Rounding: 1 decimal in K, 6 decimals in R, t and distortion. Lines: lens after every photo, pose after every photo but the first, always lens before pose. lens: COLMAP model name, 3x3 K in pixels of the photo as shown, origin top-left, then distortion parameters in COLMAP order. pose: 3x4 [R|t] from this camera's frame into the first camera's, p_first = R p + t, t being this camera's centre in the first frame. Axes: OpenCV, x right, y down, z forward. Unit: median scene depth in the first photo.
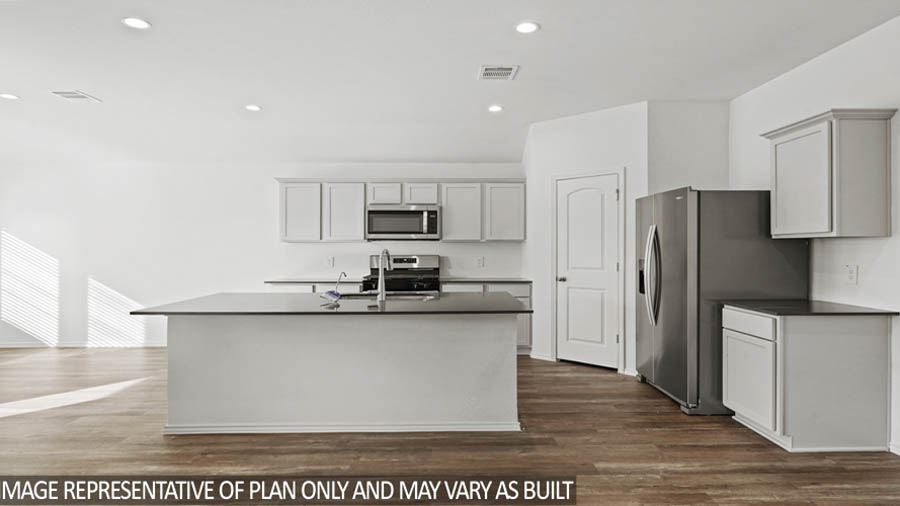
lens RADIAL K [[518.5, 0, 453.7], [0, 518.5, 249.0], [0, 0, 1]] dist [0.001180, 0.000868]
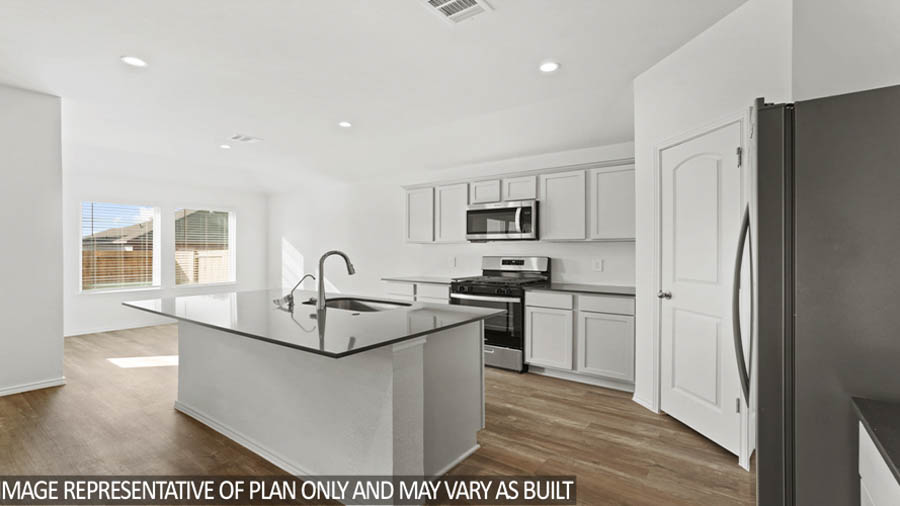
lens RADIAL K [[409.9, 0, 454.5], [0, 409.9, 250.4], [0, 0, 1]] dist [-0.003829, 0.000560]
pose [[0.788263, 0.003080, -0.615331, 0.292760], [-0.001238, 0.999993, 0.003420, -0.001618], [0.615338, -0.001933, 0.788261, 0.373197]]
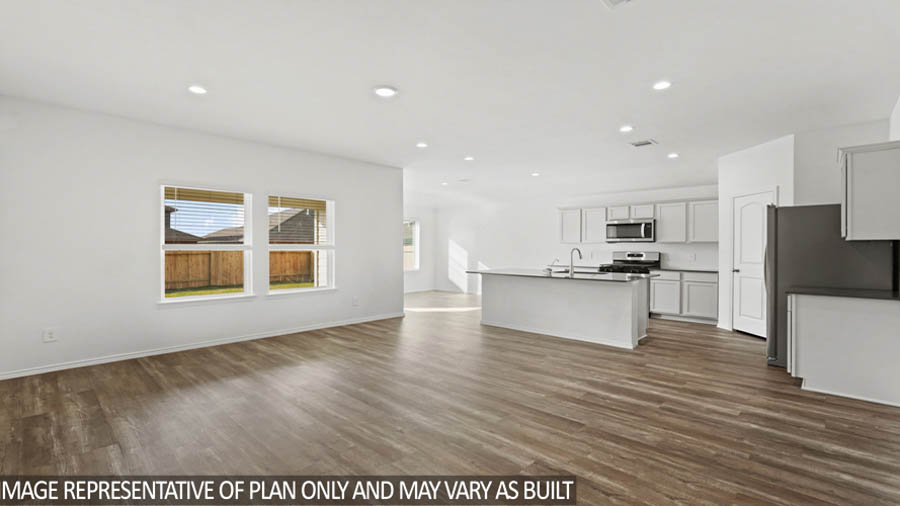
lens RADIAL K [[409.9, 0, 452.3], [0, 409.9, 250.8], [0, 0, 1]] dist [-0.003829, 0.000560]
pose [[0.712495, 0.009490, -0.701613, 0.393293], [-0.003875, 0.999947, 0.009591, -0.000796], [0.701667, -0.004115, 0.712493, -0.260226]]
